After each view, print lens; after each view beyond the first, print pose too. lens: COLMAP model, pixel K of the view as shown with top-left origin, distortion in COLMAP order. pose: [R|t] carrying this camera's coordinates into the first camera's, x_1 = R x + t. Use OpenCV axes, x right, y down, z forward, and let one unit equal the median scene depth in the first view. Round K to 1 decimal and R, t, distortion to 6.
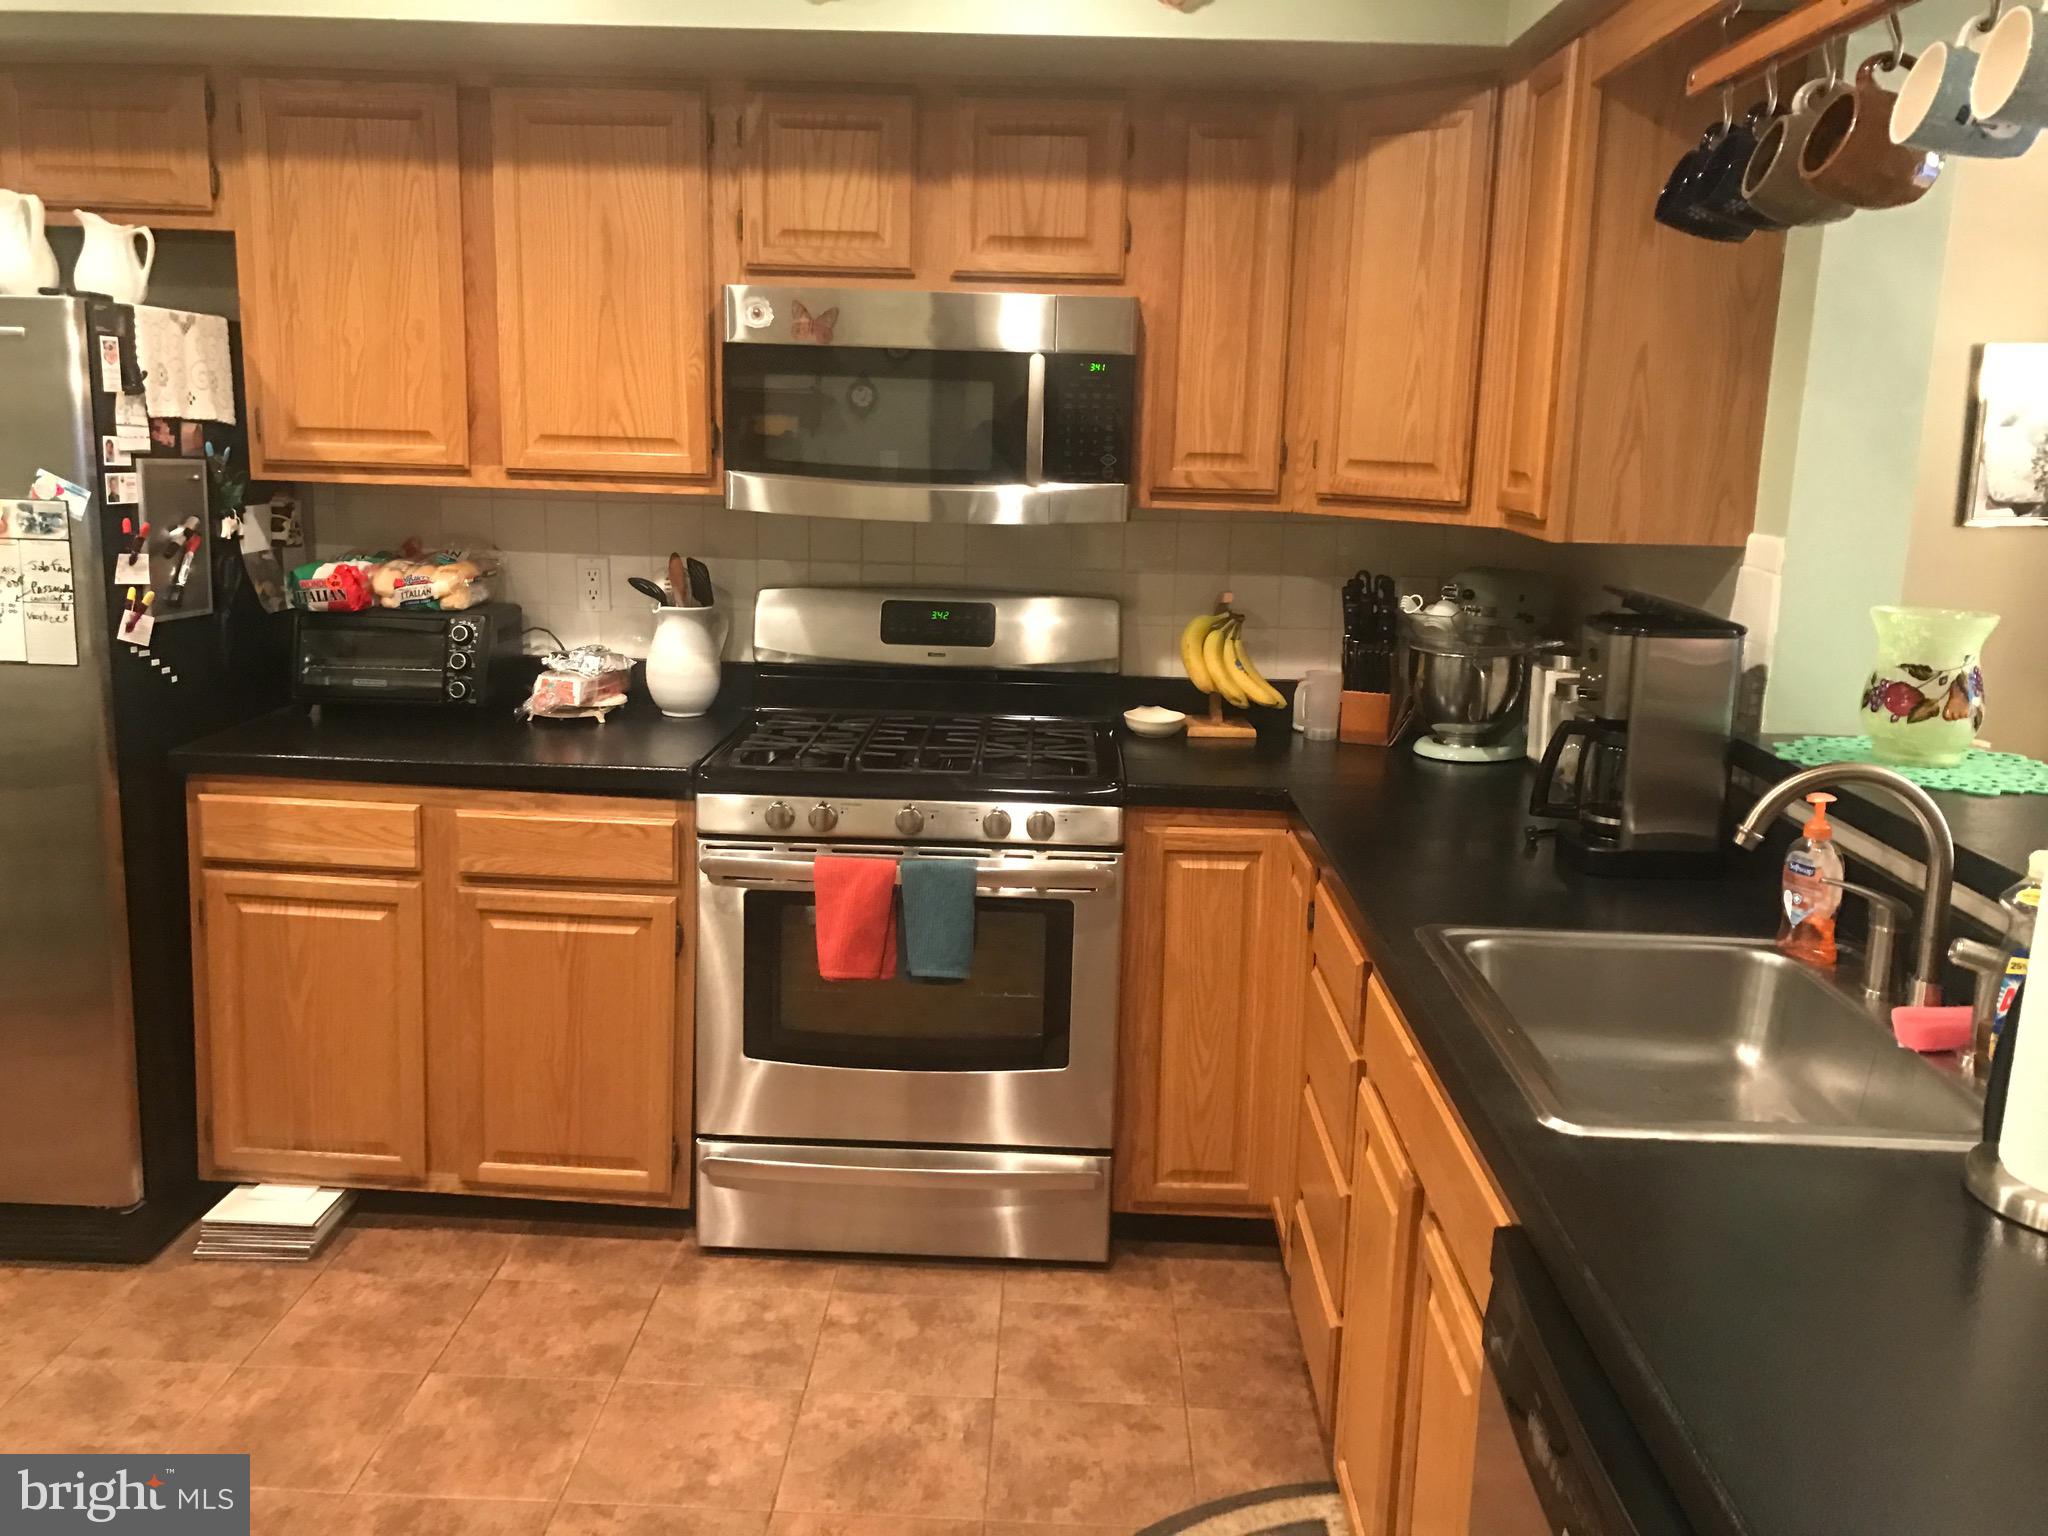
lens RADIAL K [[1695.4, 0, 1011.5], [0, 1695.4, 752.5], [0, 0, 1]] dist [0.026448, -0.031523]
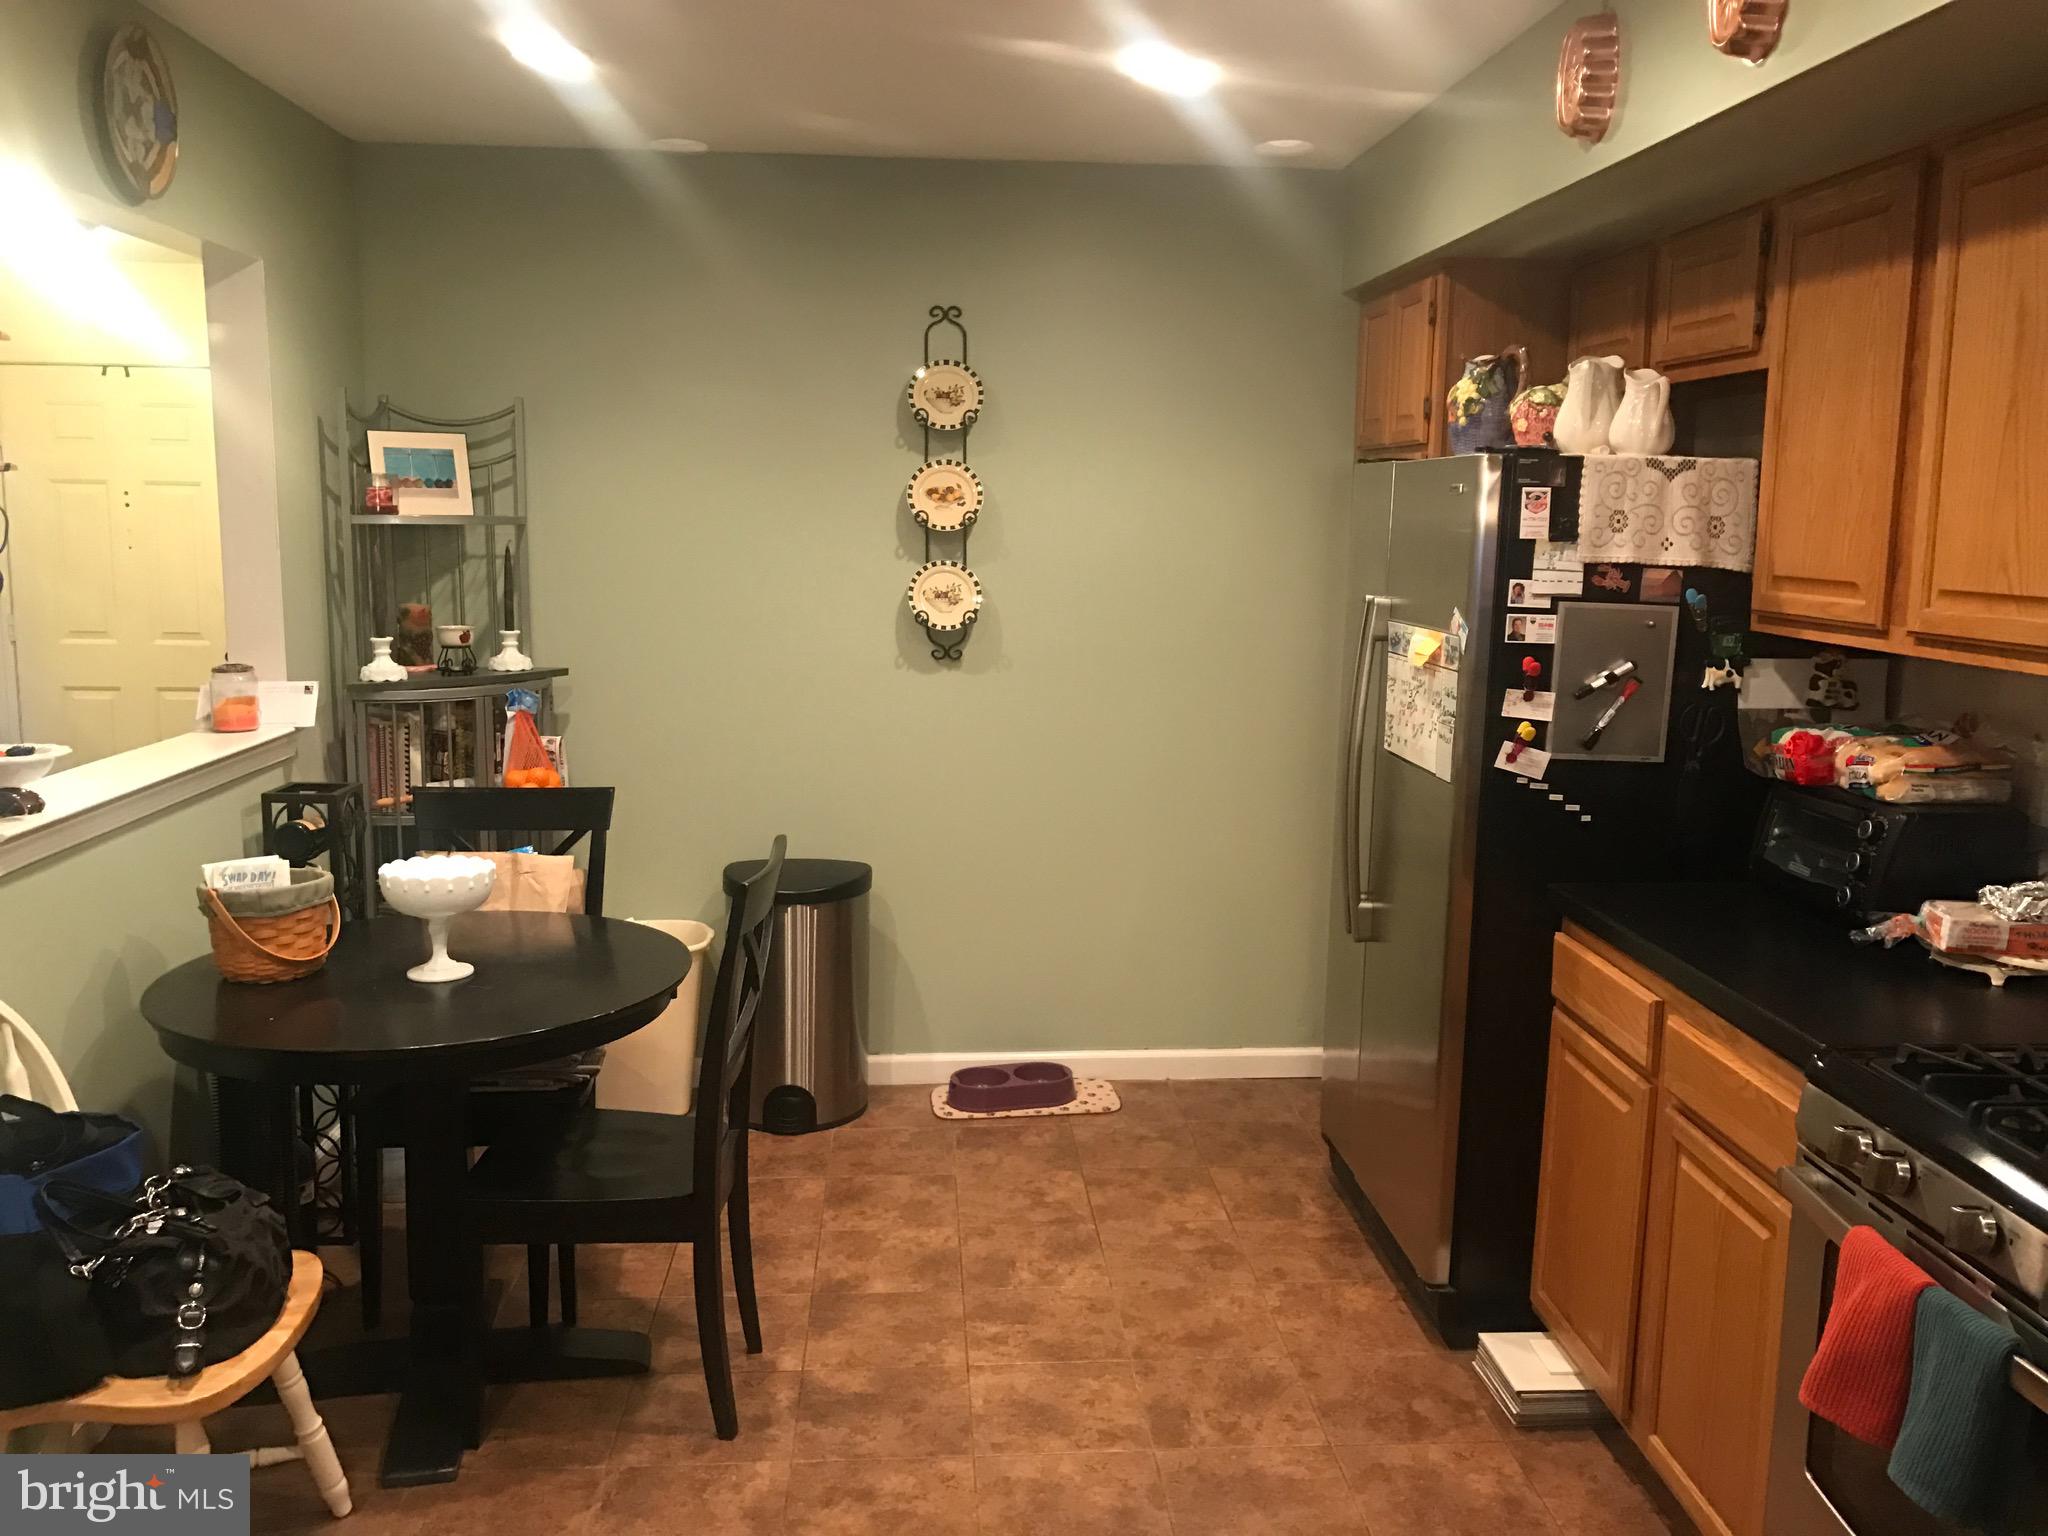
lens RADIAL K [[1695.4, 0, 1018.3], [0, 1695.4, 758.4], [0, 0, 1]] dist [0.026448, -0.031523]
pose [[0.095745, 0.121837, -0.987921, 0.464768], [-0.204256, 0.973766, 0.100295, -0.109262], [0.974224, 0.192186, 0.118119, 0.540343]]
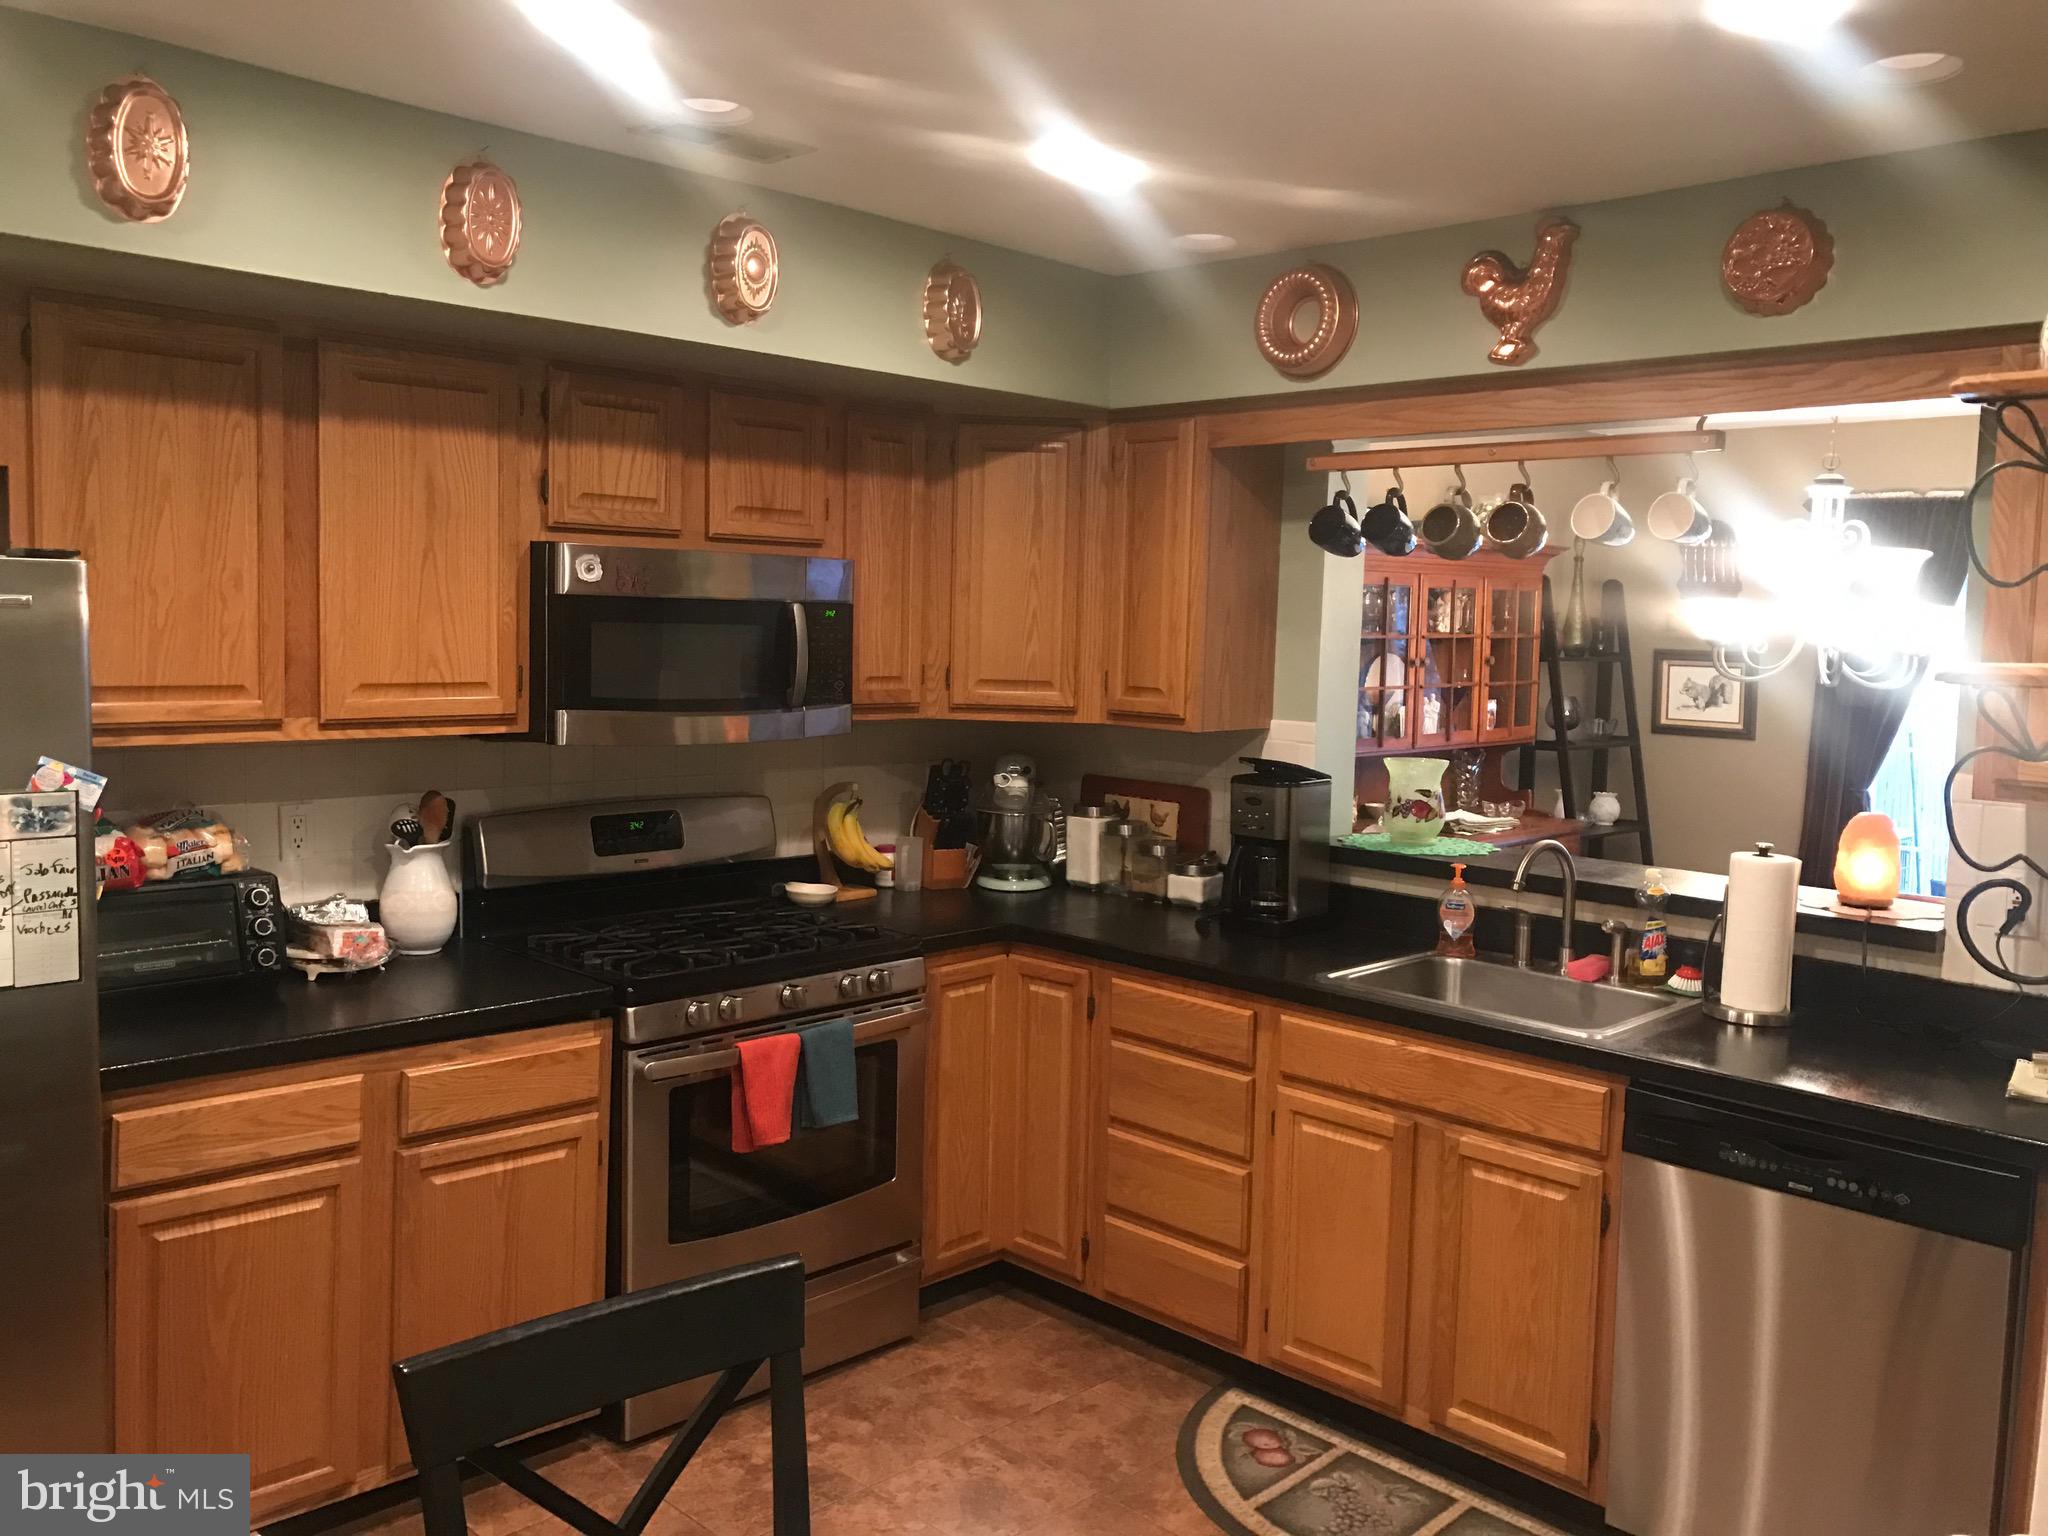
lens RADIAL K [[1695.4, 0, 1023.6], [0, 1695.4, 761.7], [0, 0, 1]] dist [0.026448, -0.031523]
pose [[0.678285, -0.074105, 0.731053, -0.767716], [0.136788, 0.990245, -0.026535, -0.065694], [-0.721955, 0.117997, 0.681805, 0.057035]]
